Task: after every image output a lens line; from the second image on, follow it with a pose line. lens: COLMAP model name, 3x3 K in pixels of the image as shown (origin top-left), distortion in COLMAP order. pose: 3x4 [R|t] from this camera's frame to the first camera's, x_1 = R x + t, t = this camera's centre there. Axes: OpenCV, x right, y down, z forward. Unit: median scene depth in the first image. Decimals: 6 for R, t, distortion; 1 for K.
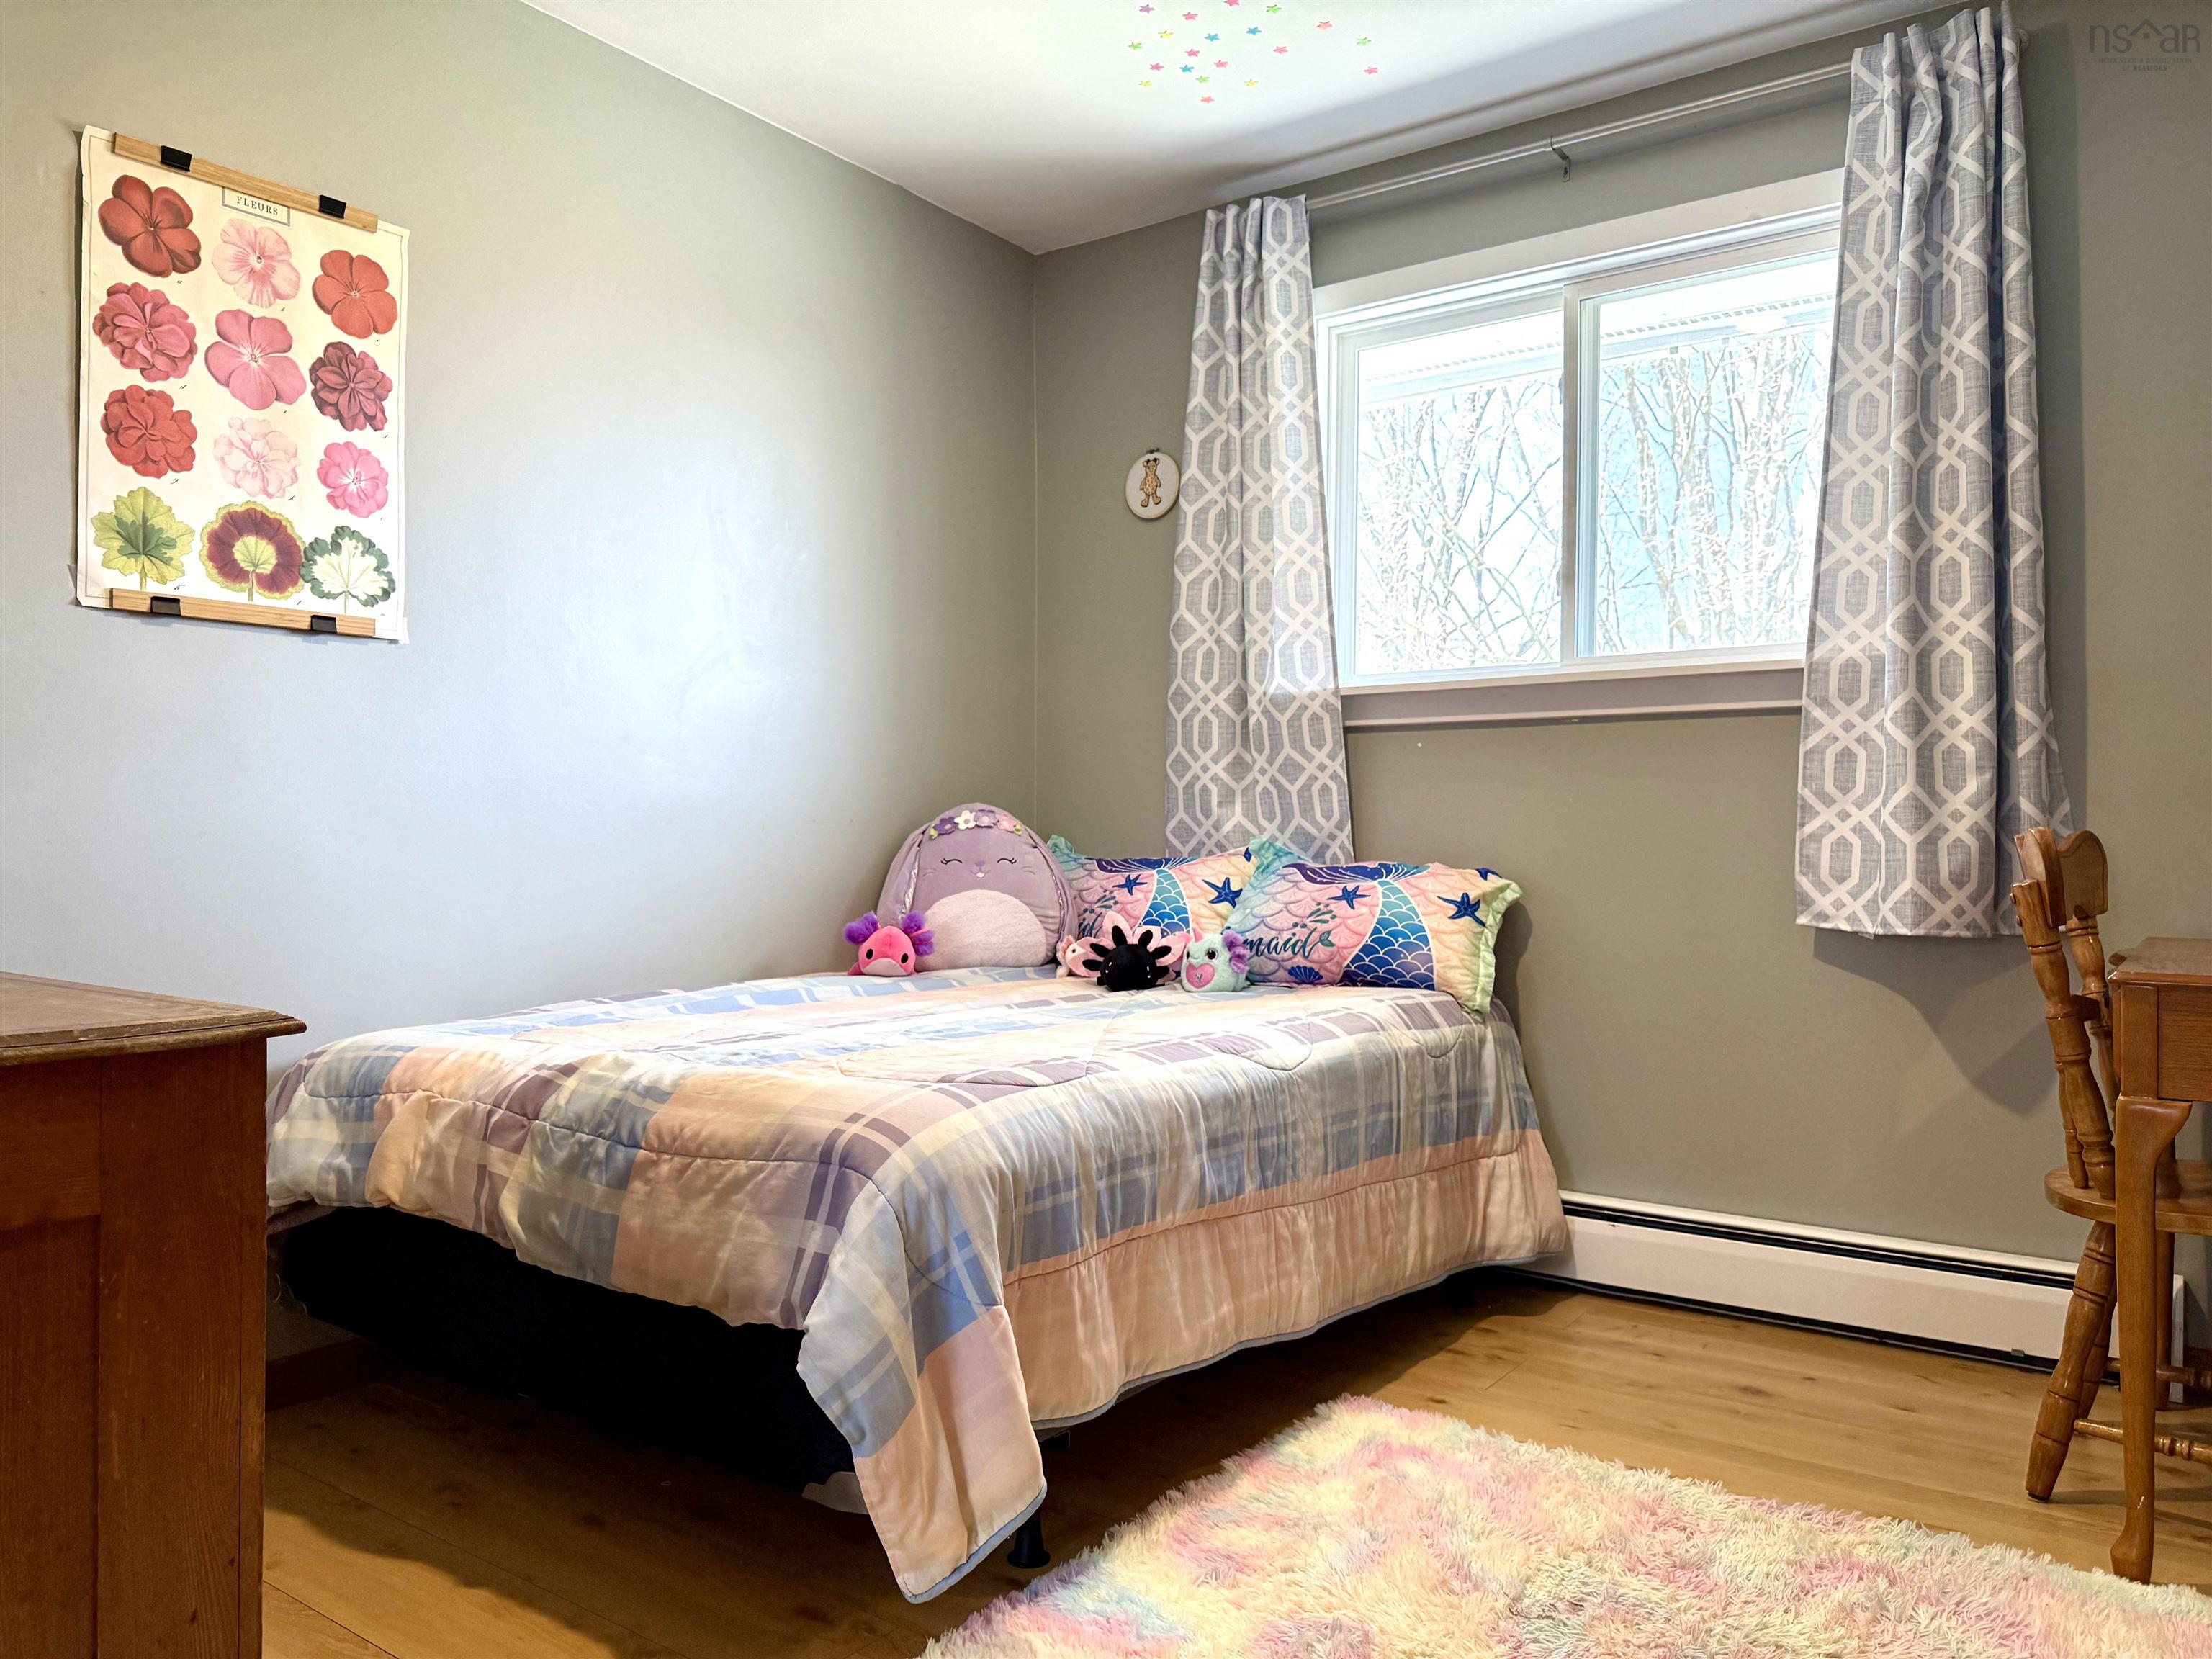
lens RADIAL K [[1542.1, 0, 1106.0], [0, 1542.1, 829.5], [0, 0, 1]] dist [-0.002910, 0.003199]
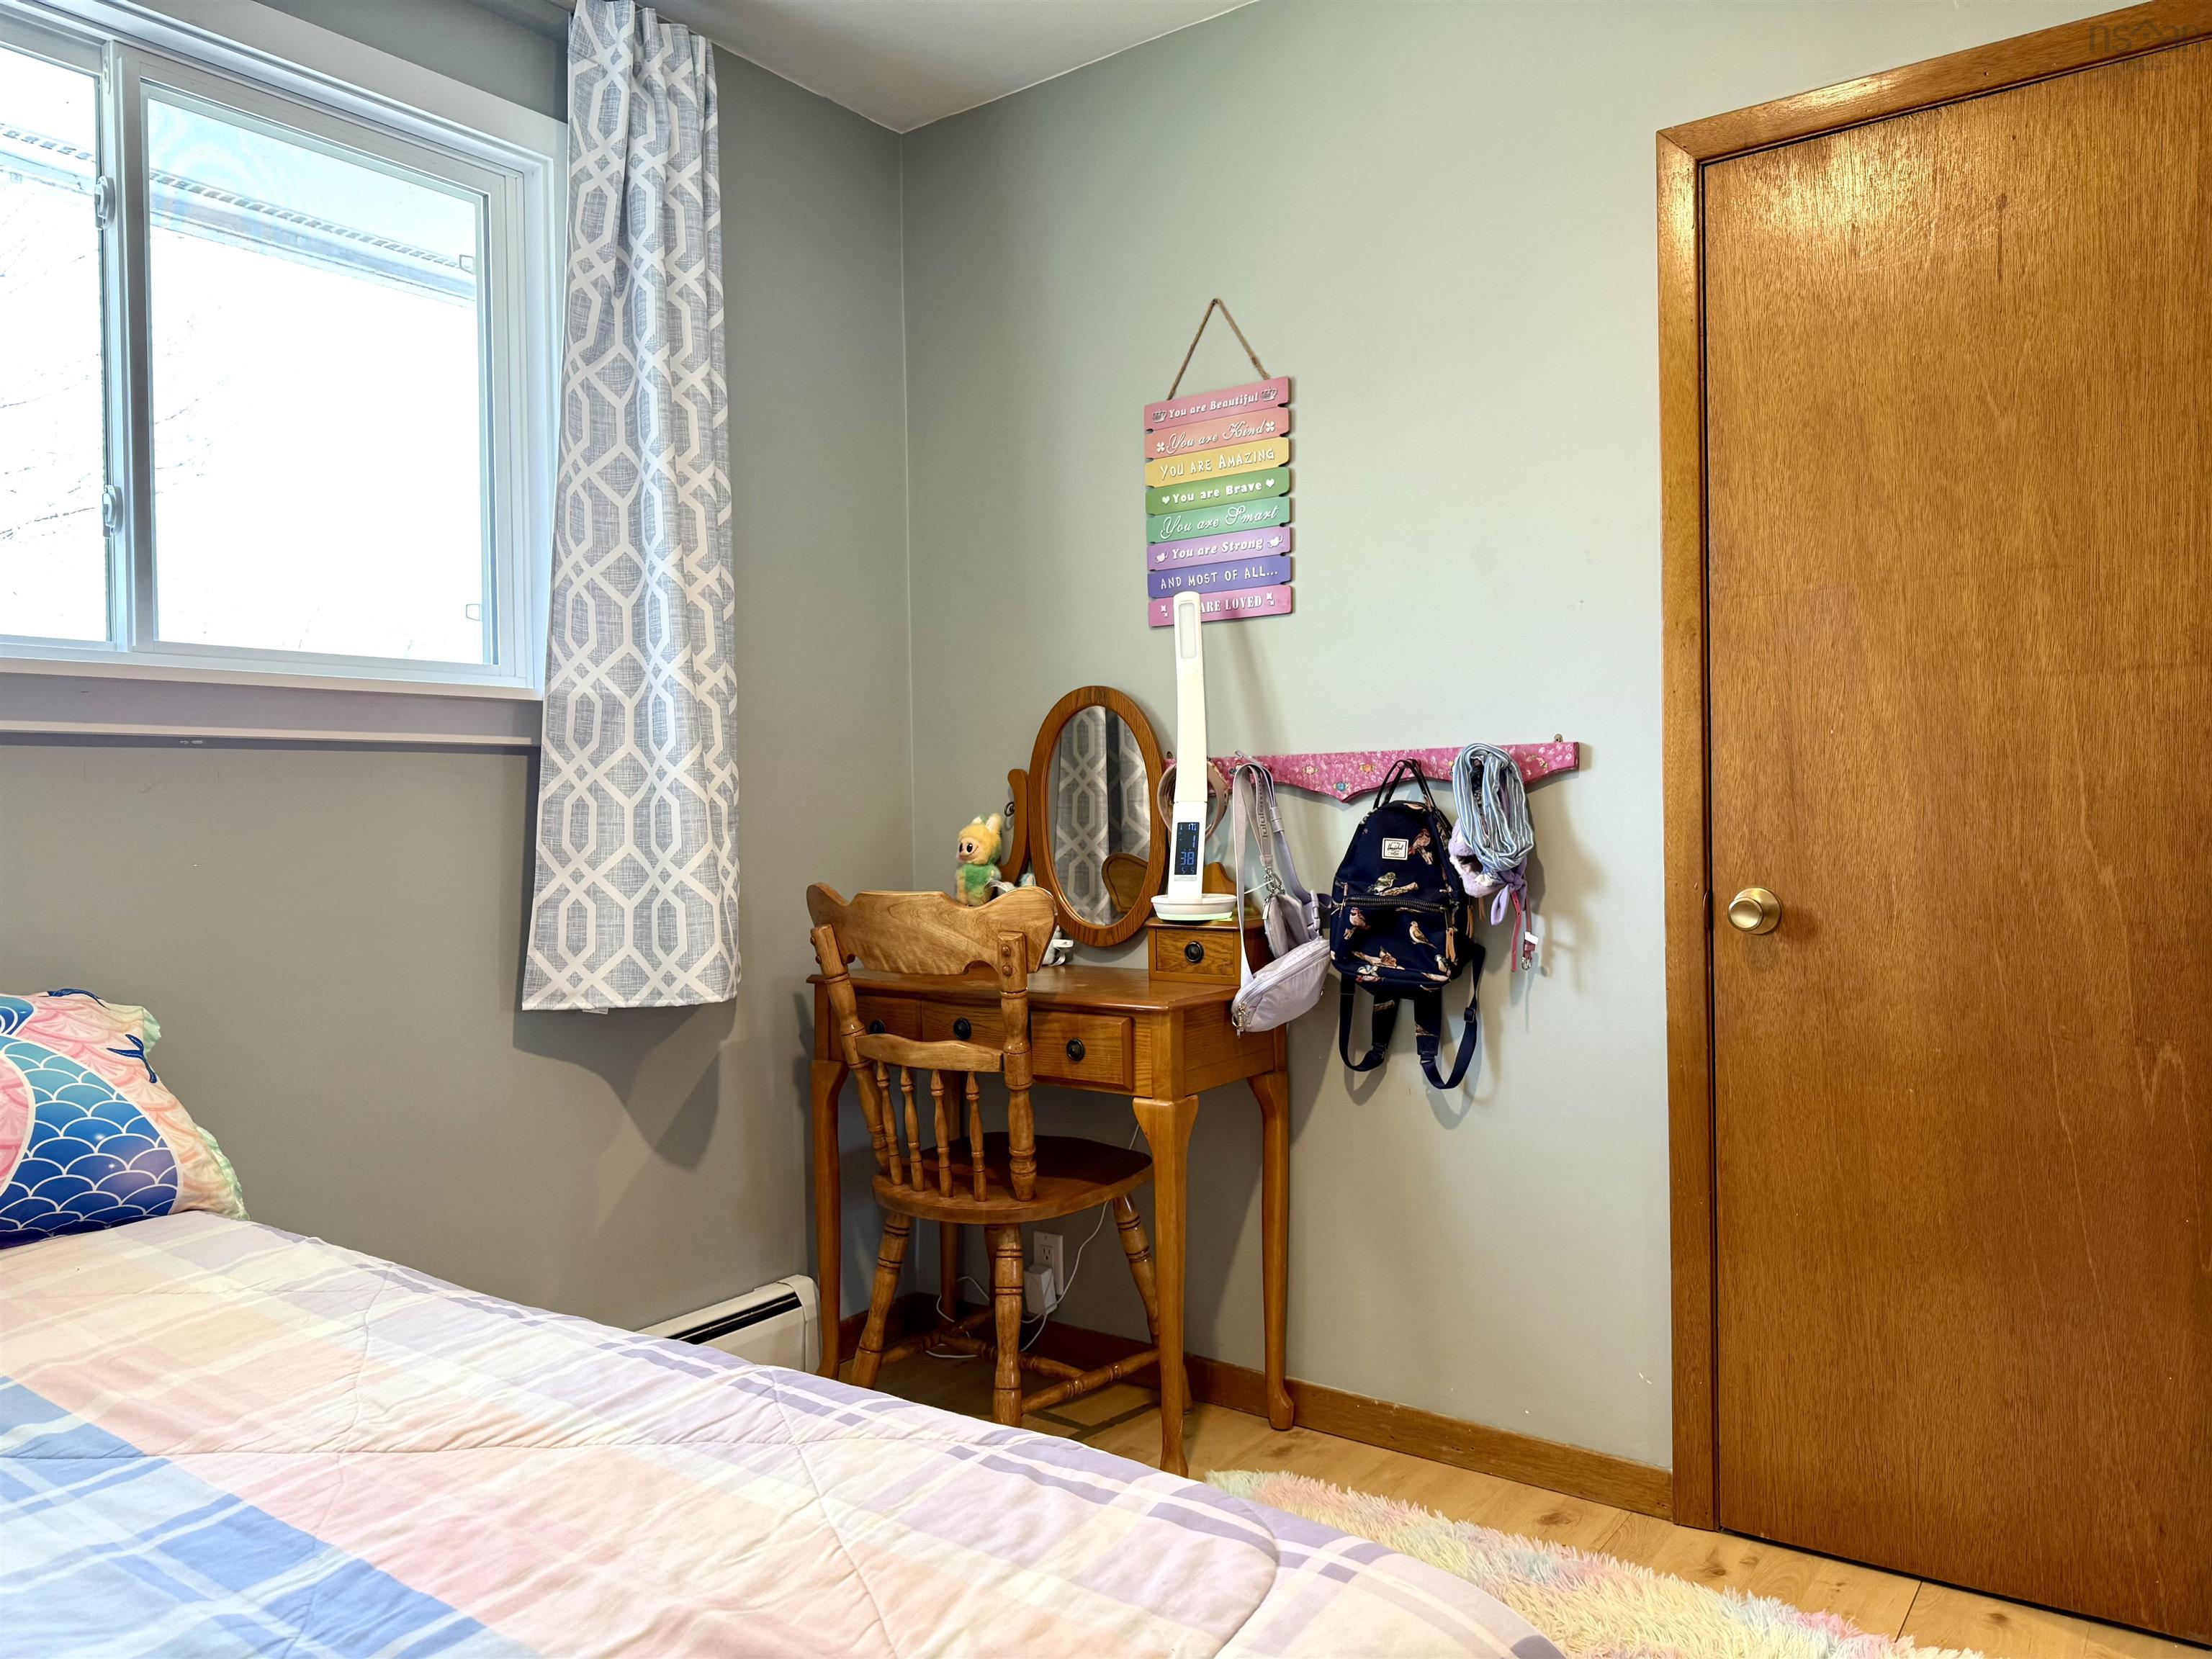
lens RADIAL K [[1542.1, 0, 1106.0], [0, 1542.1, 829.5], [0, 0, 1]] dist [-0.002910, 0.003199]
pose [[0.014230, -0.022745, 0.999640, -0.377626], [0.002994, 0.999738, 0.022704, -0.053594], [-0.999894, 0.002670, 0.014295, 0.687414]]
